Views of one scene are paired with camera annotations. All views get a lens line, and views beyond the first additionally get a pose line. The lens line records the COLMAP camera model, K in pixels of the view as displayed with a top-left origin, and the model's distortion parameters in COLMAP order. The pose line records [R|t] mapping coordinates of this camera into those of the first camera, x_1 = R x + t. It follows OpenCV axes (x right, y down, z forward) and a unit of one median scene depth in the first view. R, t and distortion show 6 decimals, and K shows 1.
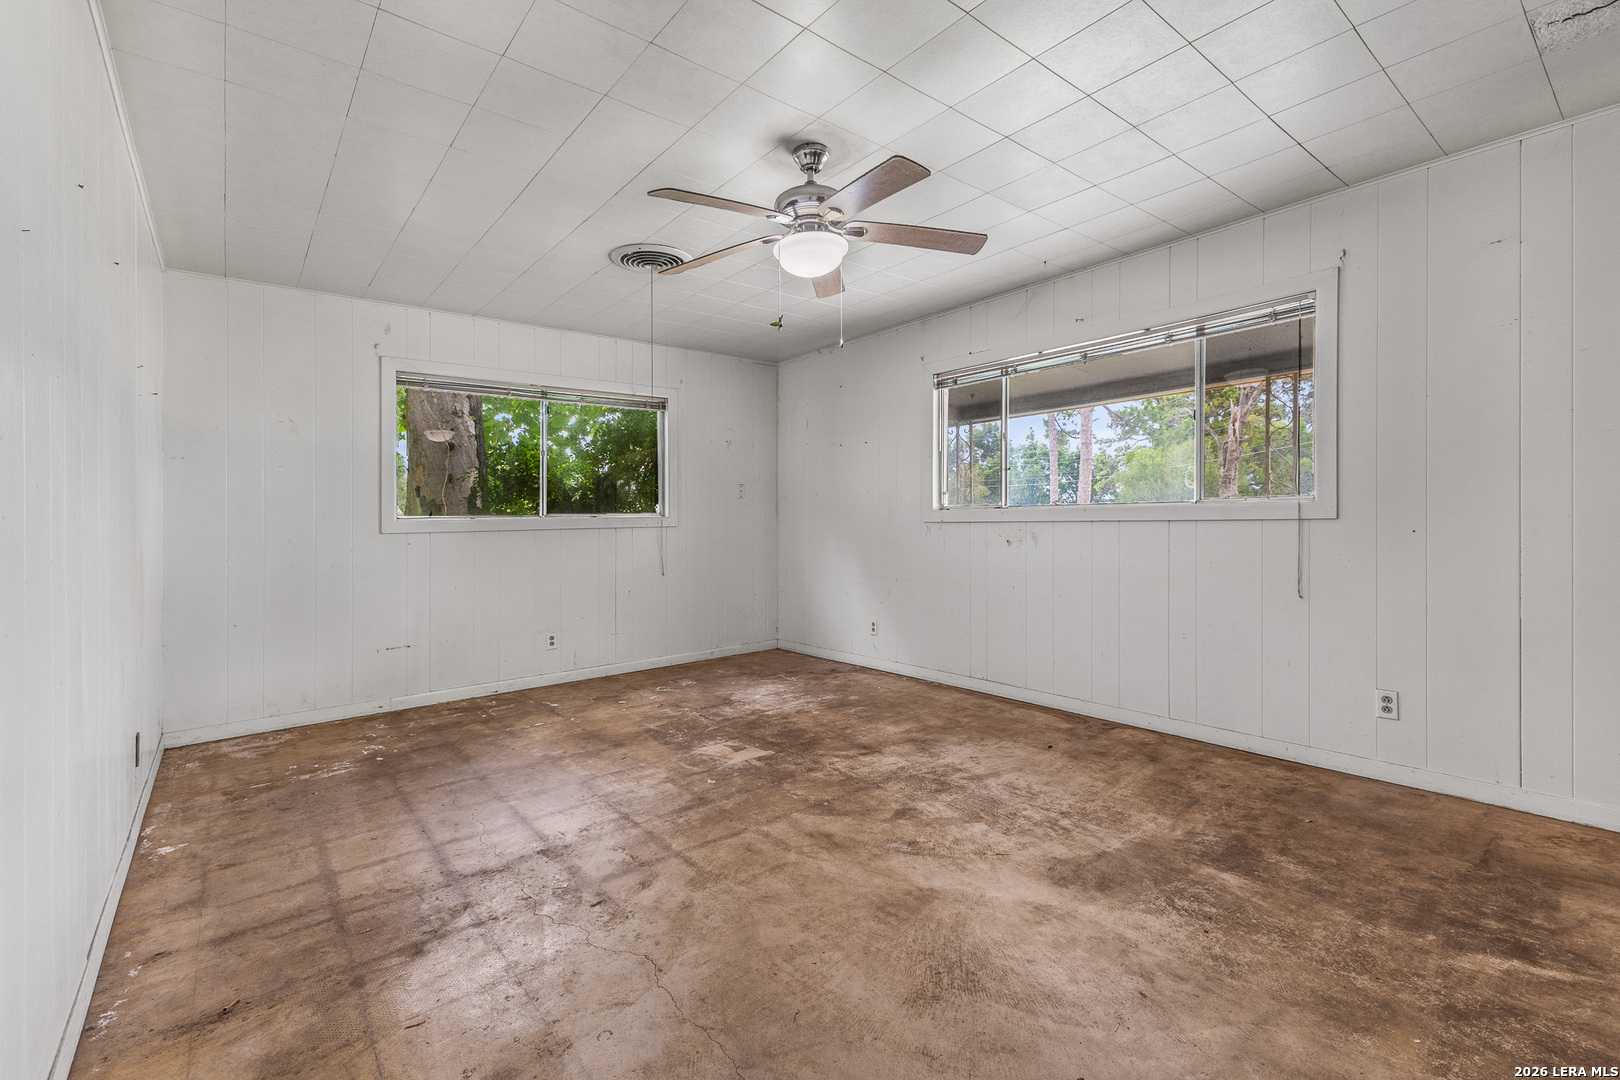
lens RADIAL K [[716.5, 0, 806.7], [0, 716.5, 533.8], [0, 0, 1]] dist [0.008515, -0.003727]
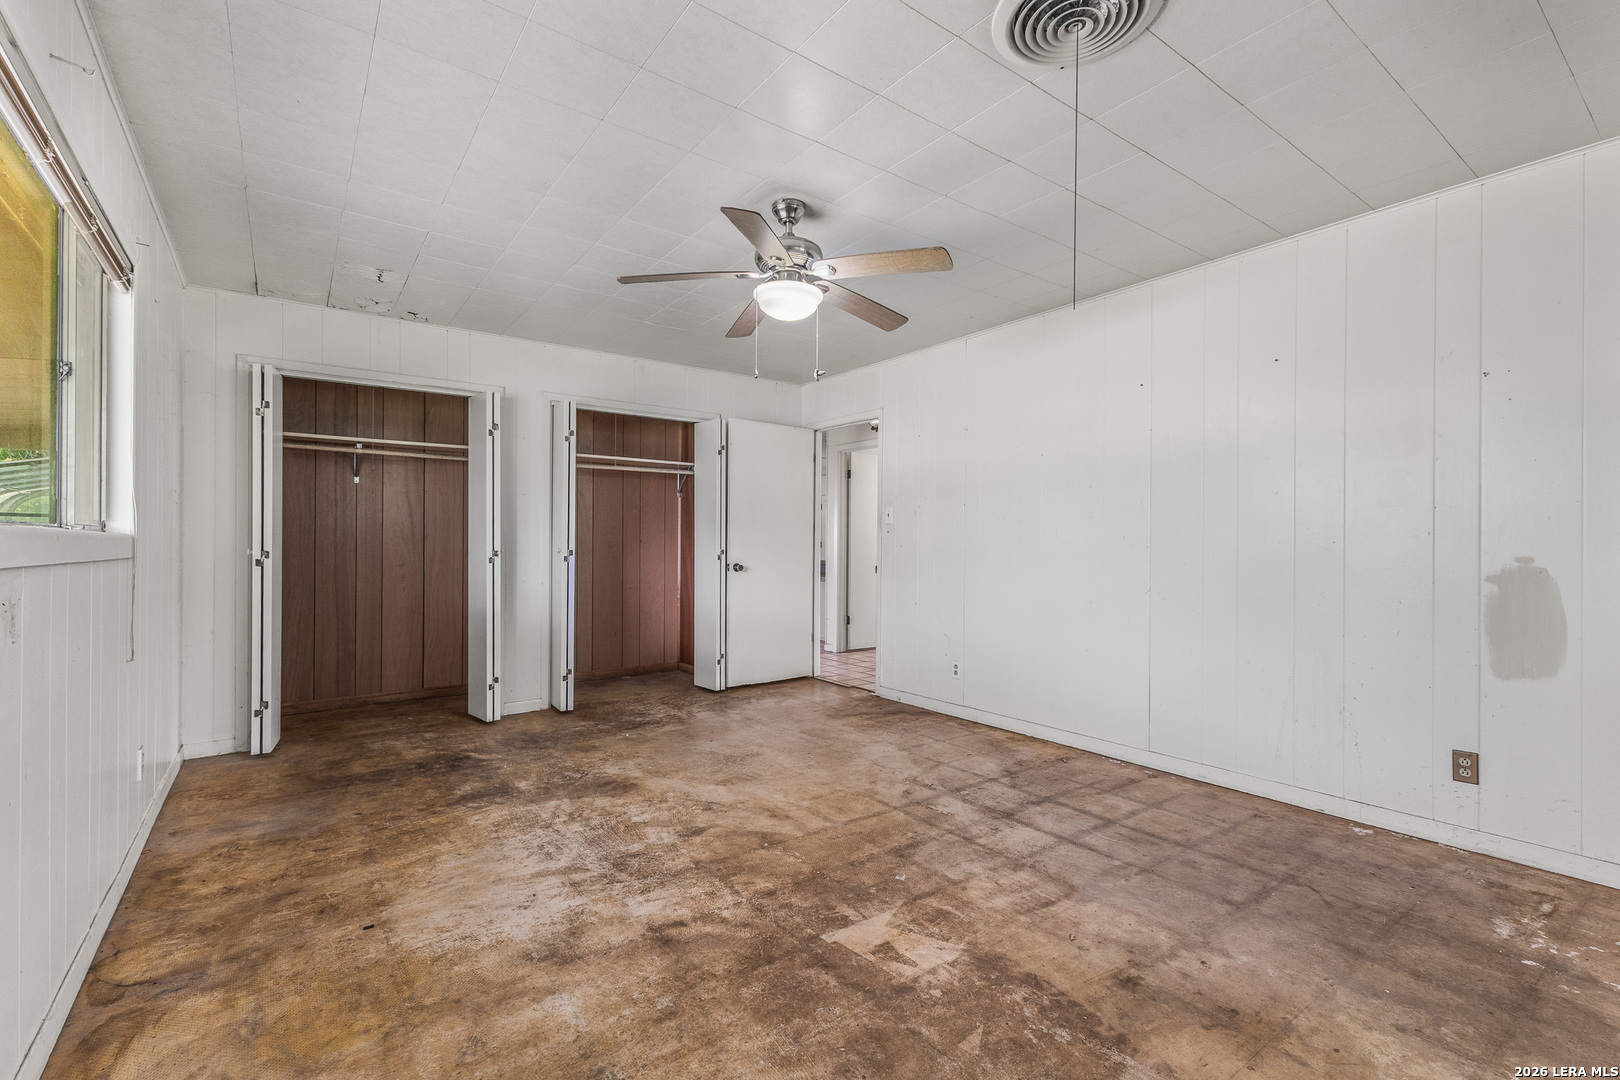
lens RADIAL K [[716.5, 0, 811.7], [0, 716.5, 538.1], [0, 0, 1]] dist [0.008515, -0.003727]
pose [[-0.998681, 0.018379, 0.047950, -0.083888], [0.019003, 0.999740, 0.012574, -0.040019], [-0.047706, 0.013468, -0.998771, 1.866881]]
